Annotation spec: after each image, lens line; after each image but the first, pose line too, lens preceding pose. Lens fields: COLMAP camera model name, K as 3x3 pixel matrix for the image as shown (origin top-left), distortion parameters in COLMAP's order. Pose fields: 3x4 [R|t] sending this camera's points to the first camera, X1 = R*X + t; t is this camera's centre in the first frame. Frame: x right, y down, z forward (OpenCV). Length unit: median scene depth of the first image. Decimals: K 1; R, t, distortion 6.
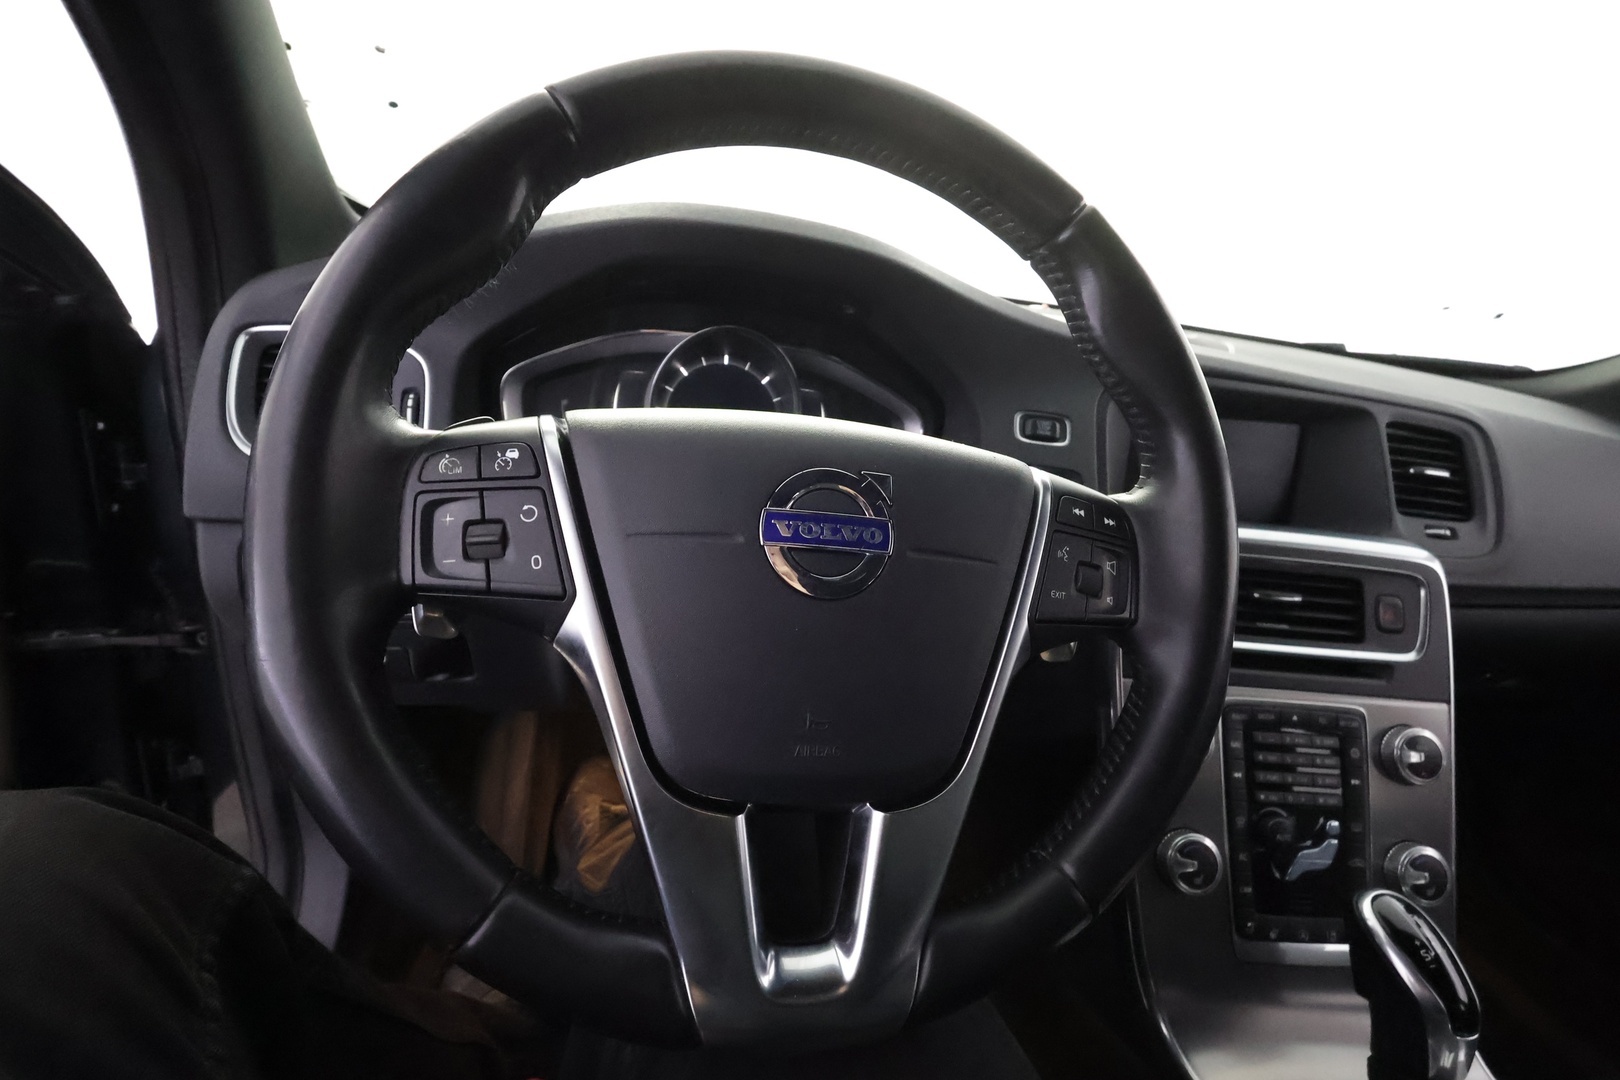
lens RADIAL K [[748.5, 0, 804.0], [0, 748.5, 530.0], [0, 0, 1]] dist [-0.003062, -0.000476]
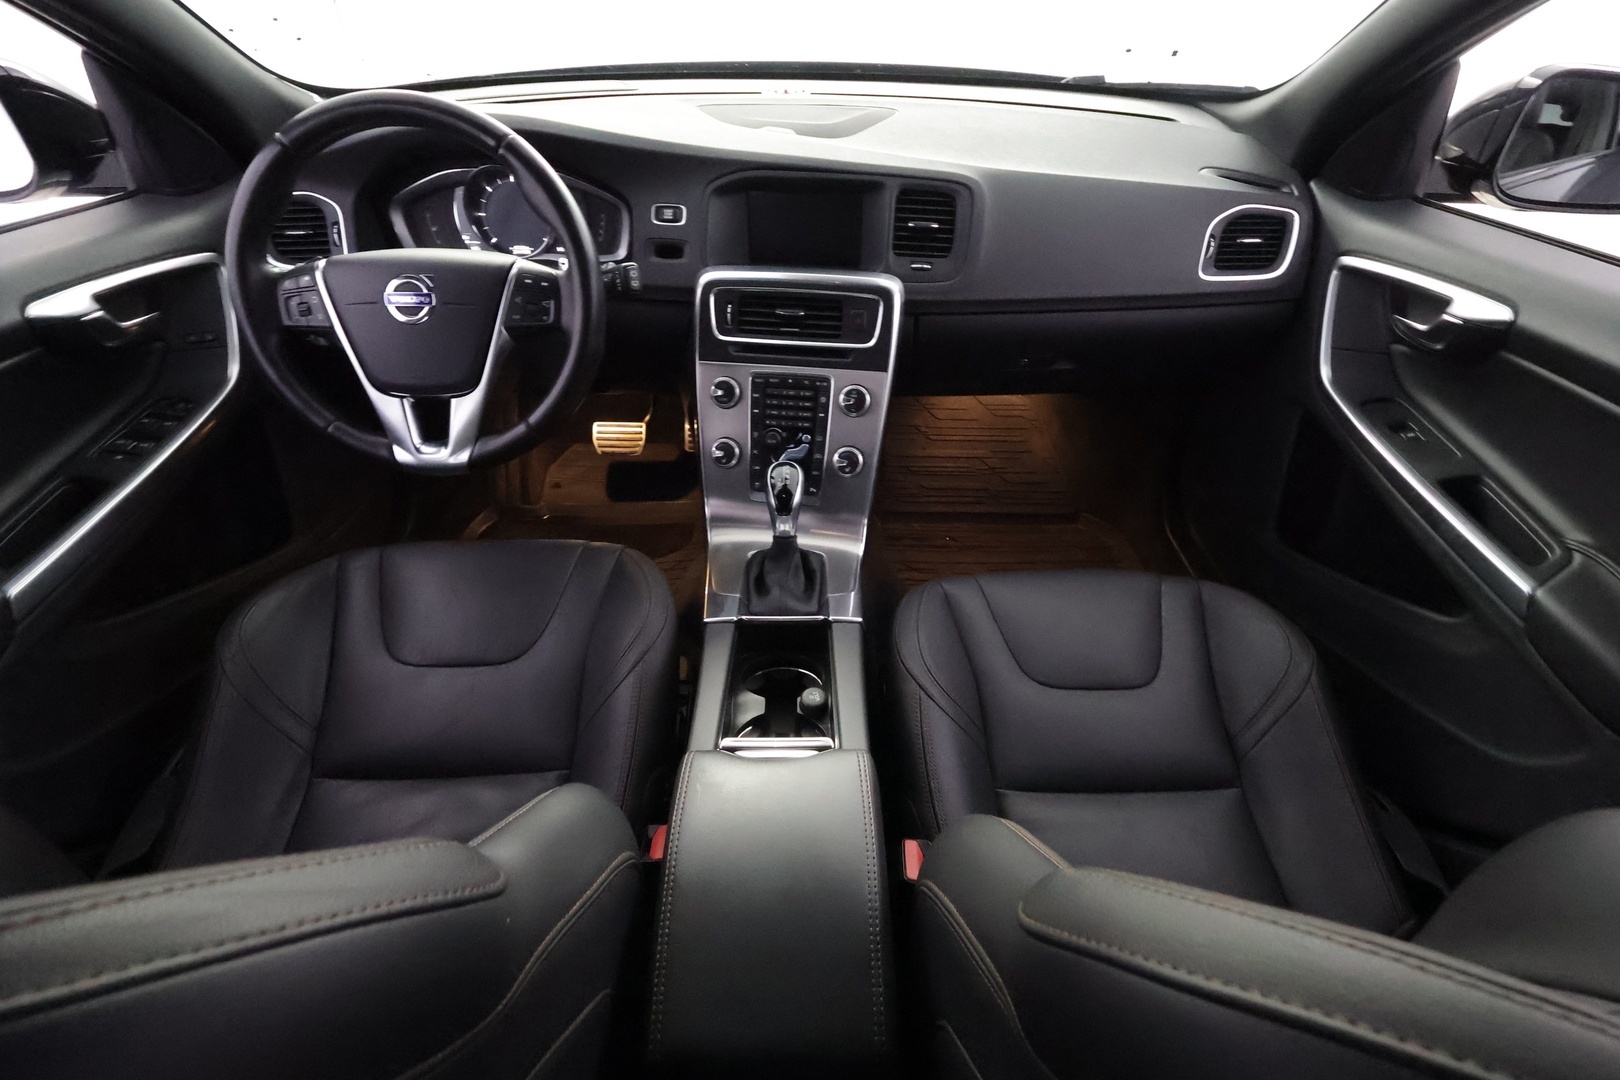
lens RADIAL K [[743.5, 0, 804.8], [0, 743.5, 546.5], [0, 0, 1]] dist [0.003550, 0.000839]
pose [[0.971589, 0.037220, -0.233731, 1.144606], [0.055434, 0.924300, 0.377618, -0.063351], [0.230093, -0.379846, 0.895977, -0.800293]]
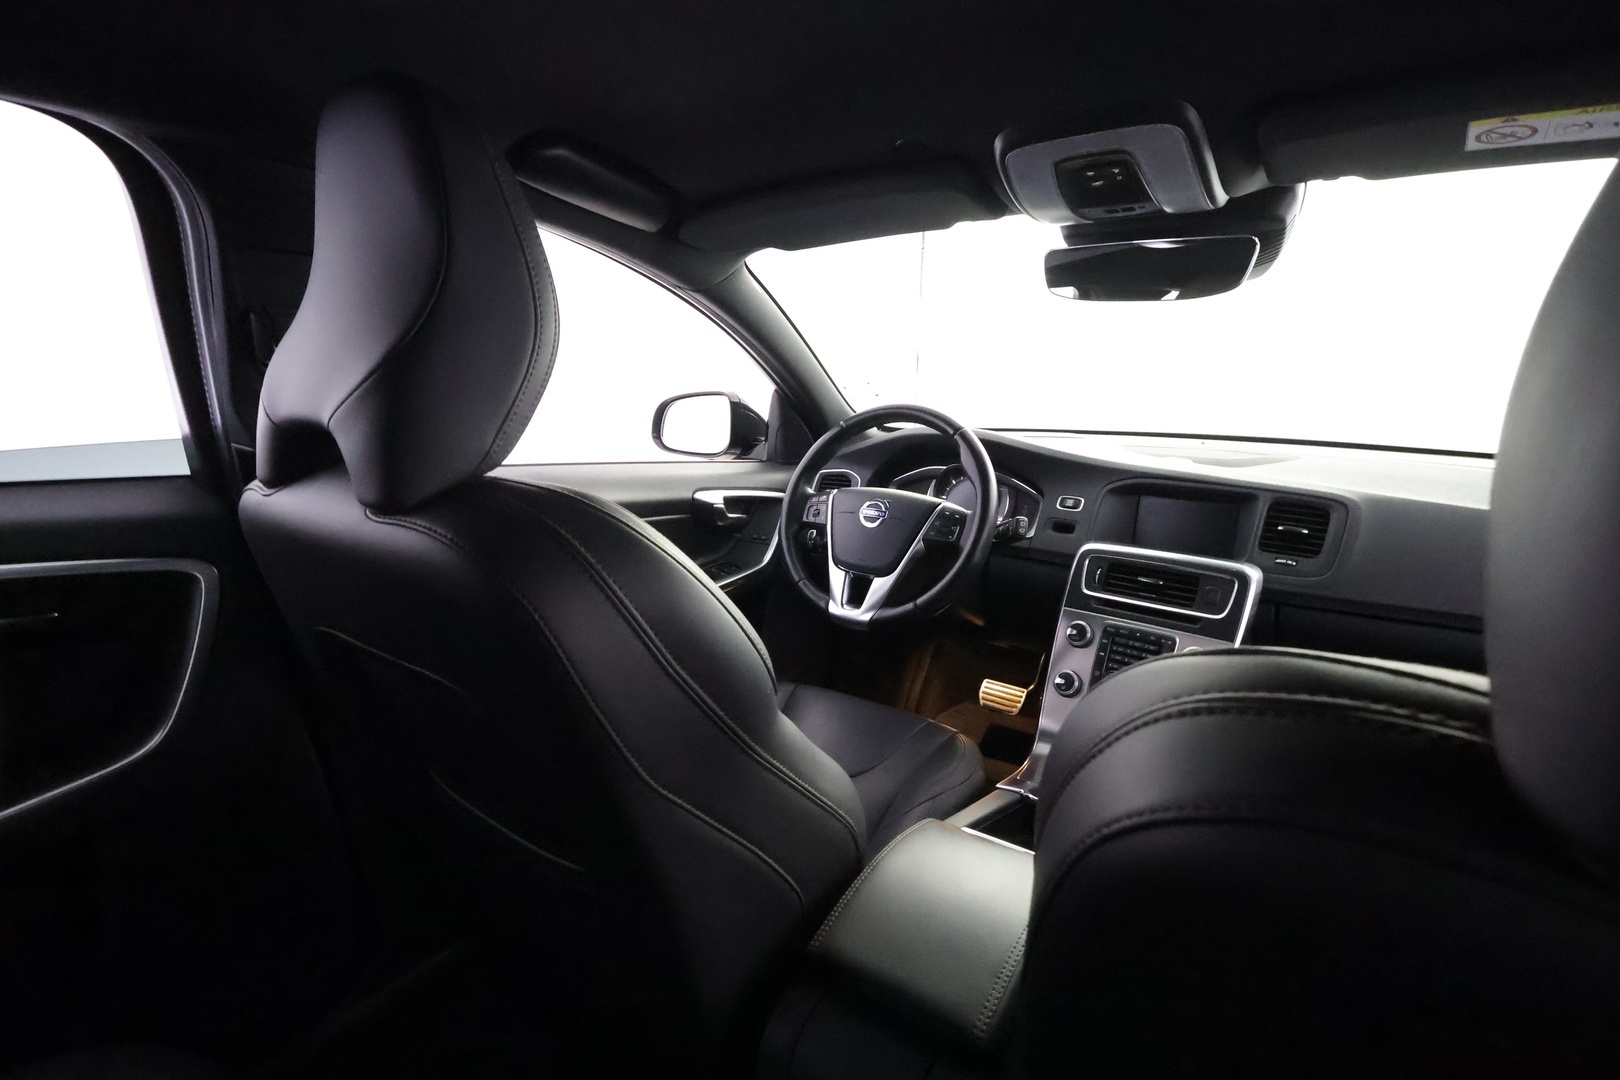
lens RADIAL K [[753.6, 0, 808.3], [0, 753.6, 536.2], [0, 0, 1]] dist [0.006495, 0.000043]
pose [[0.665463, 0.037045, -0.745511, 1.630723], [-0.146711, 0.985777, -0.081974, 0.290369], [0.731871, 0.163925, 0.661433, -1.152441]]
